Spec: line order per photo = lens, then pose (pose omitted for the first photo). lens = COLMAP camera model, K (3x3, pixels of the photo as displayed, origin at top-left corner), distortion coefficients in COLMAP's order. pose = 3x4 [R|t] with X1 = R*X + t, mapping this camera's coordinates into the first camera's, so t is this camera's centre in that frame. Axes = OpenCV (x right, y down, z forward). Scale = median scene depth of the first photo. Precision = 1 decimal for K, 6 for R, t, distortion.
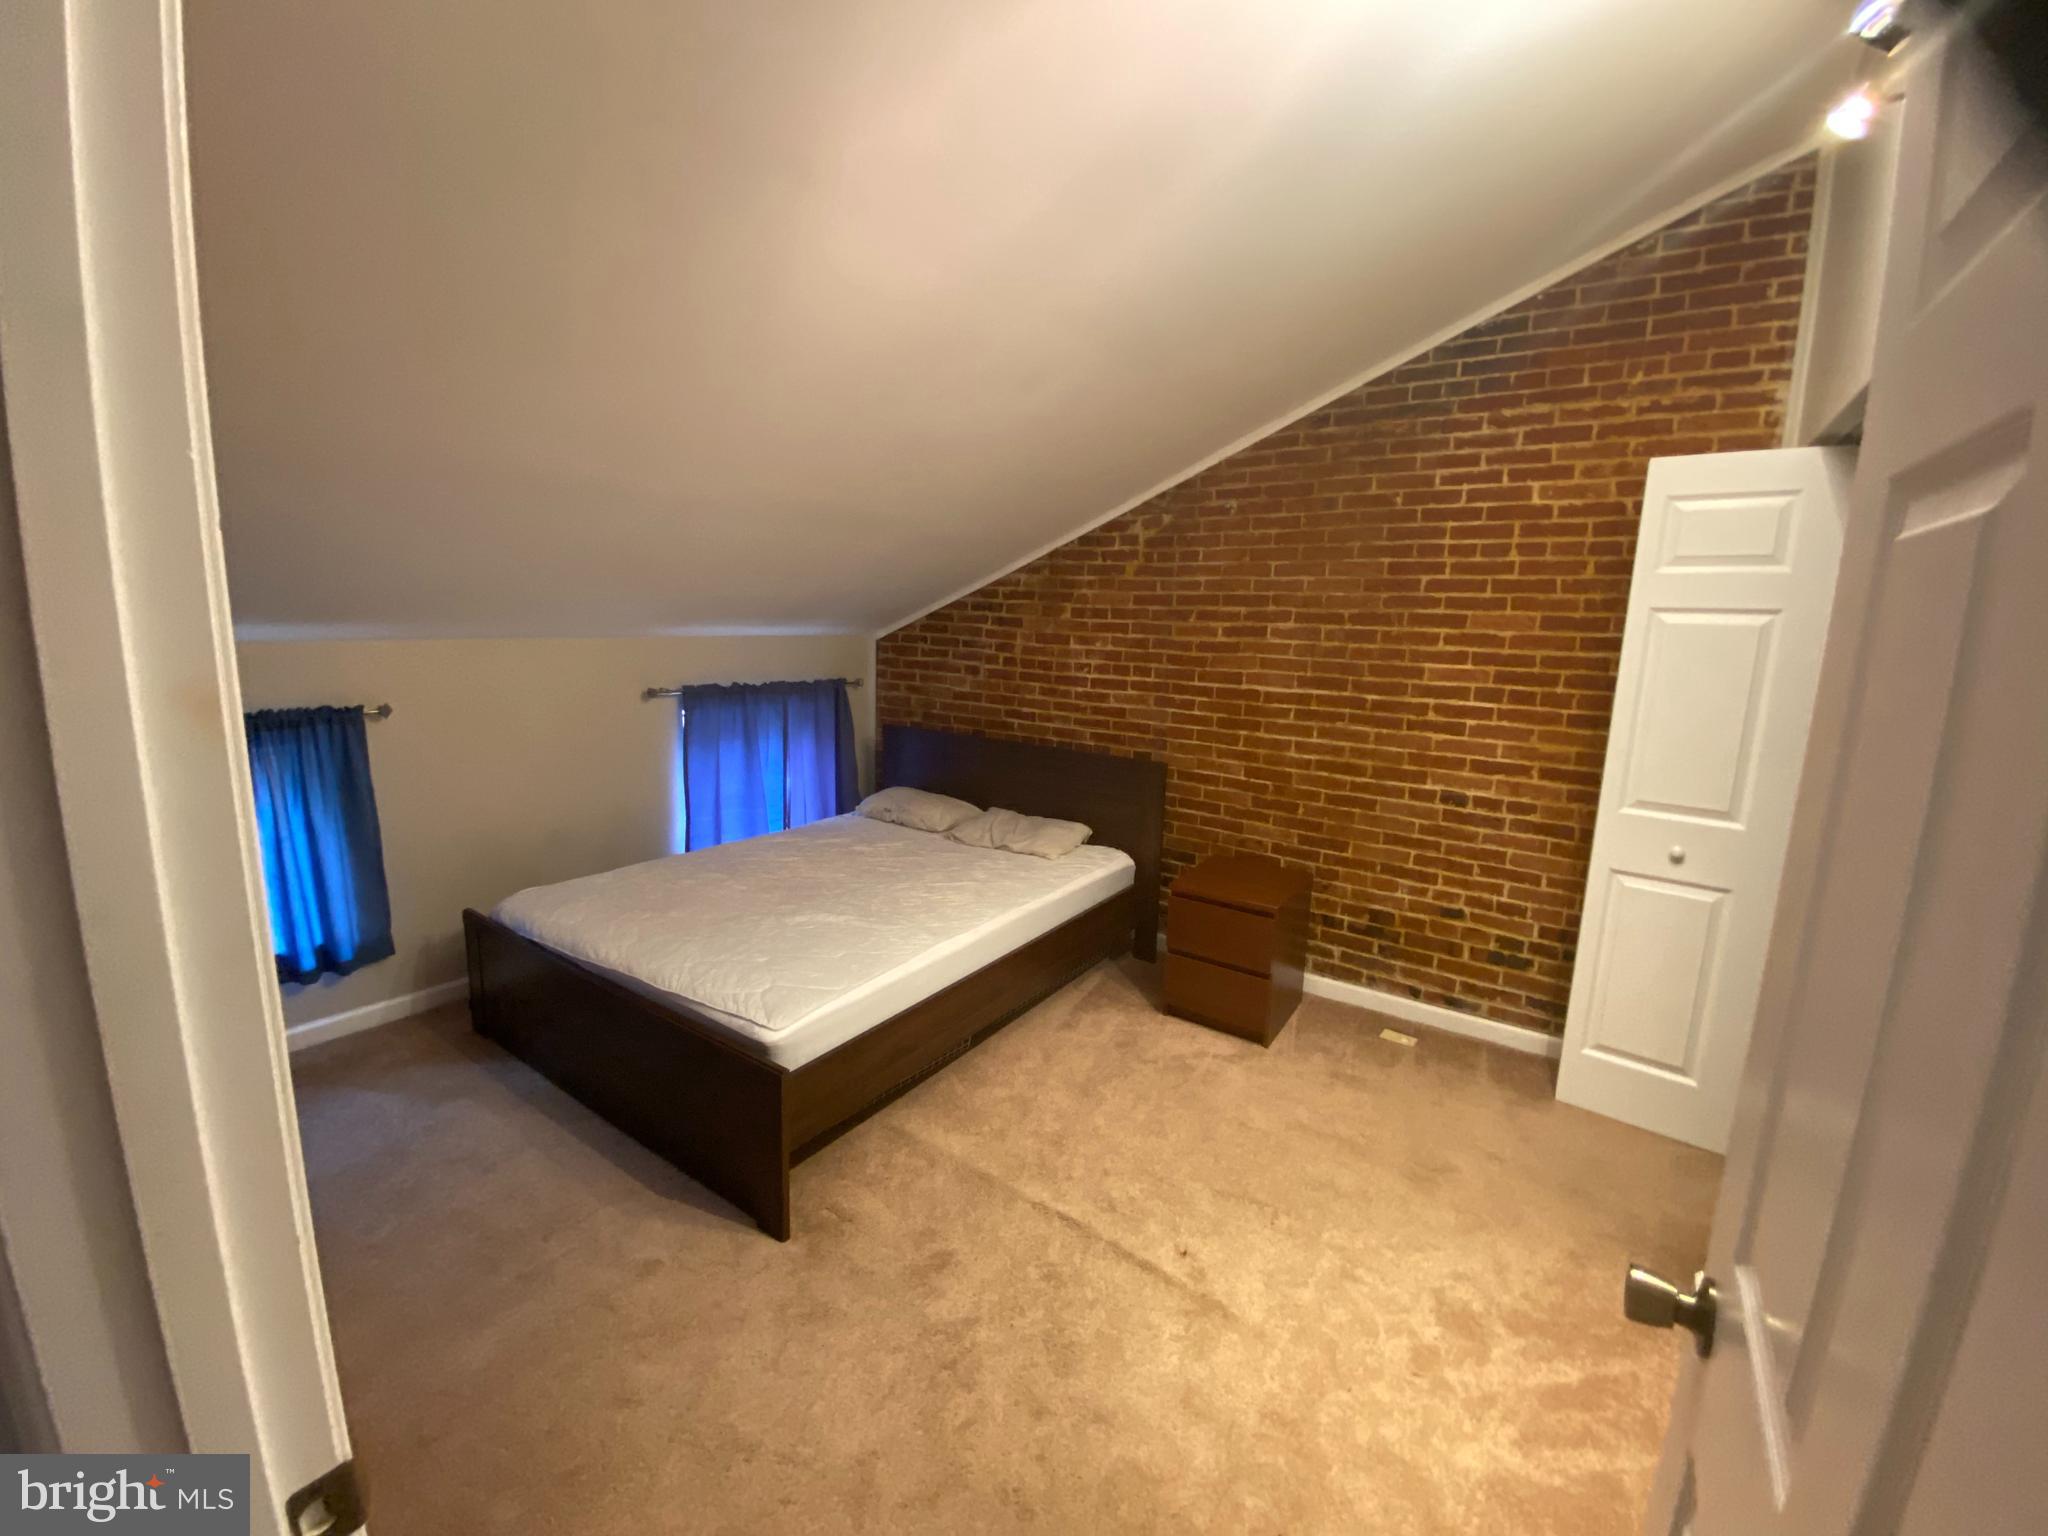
lens RADIAL K [[817.3, 0, 1025.4], [0, 817.3, 753.5], [0, 0, 1]] dist [0.030397, -0.029065]
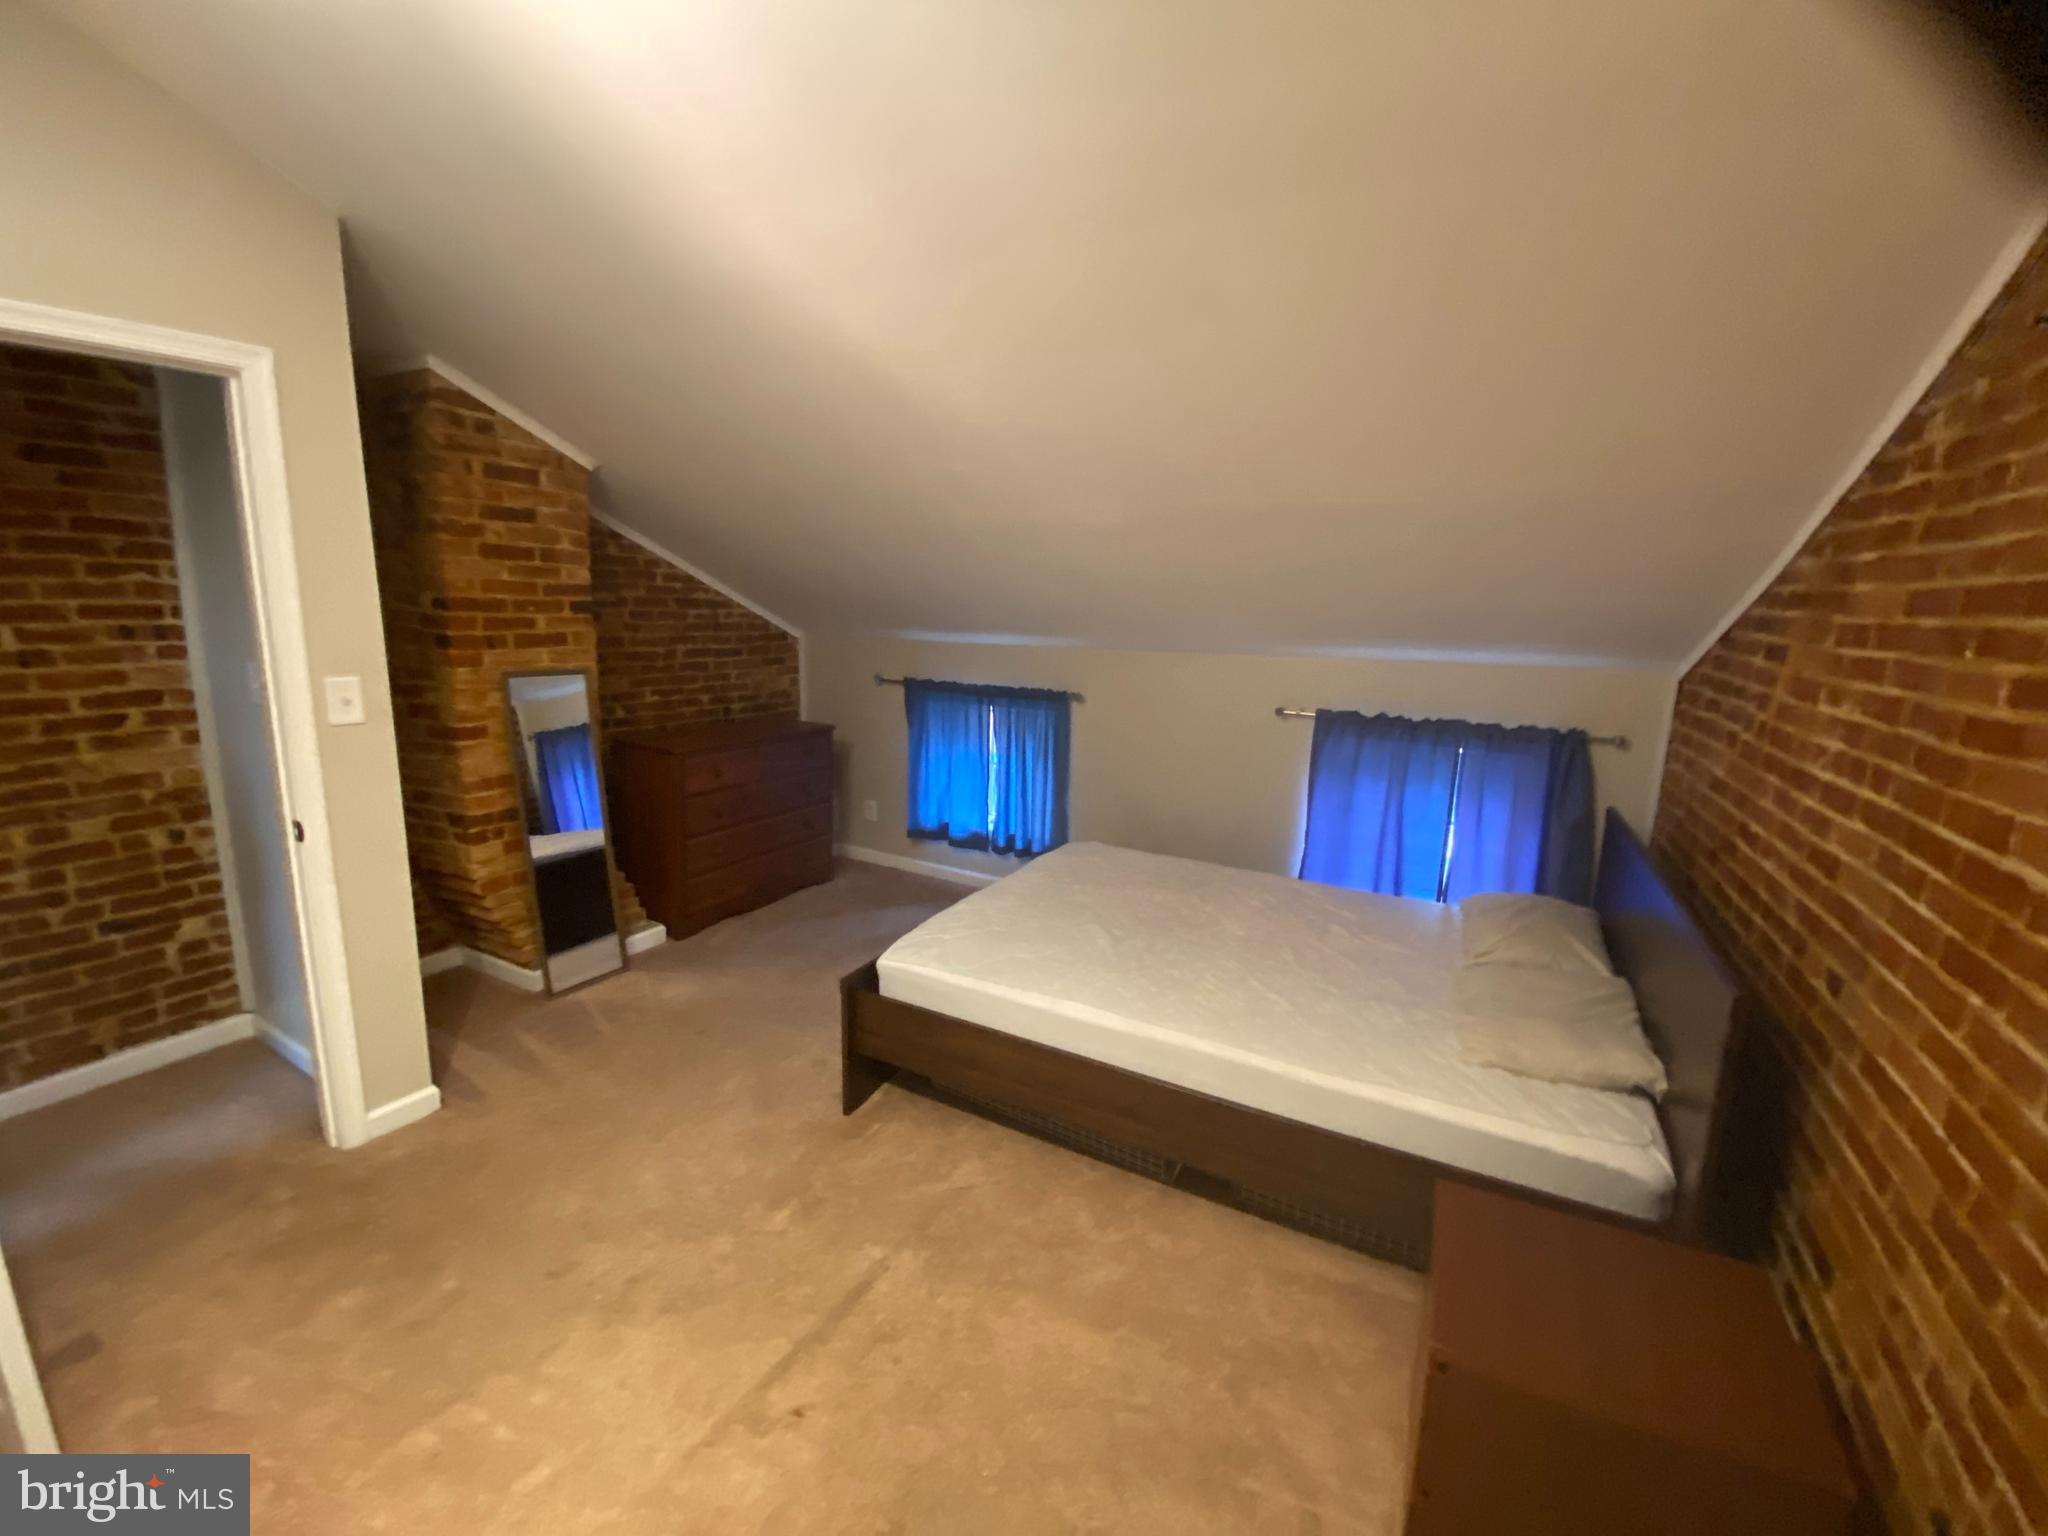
lens RADIAL K [[817.3, 0, 1025.4], [0, 817.3, 753.5], [0, 0, 1]] dist [0.030397, -0.029065]
pose [[0.119017, 0.145027, -0.982243, 0.495663], [-0.185401, 0.975121, 0.121511, -0.085780], [0.975429, 0.167647, 0.142944, 0.546235]]
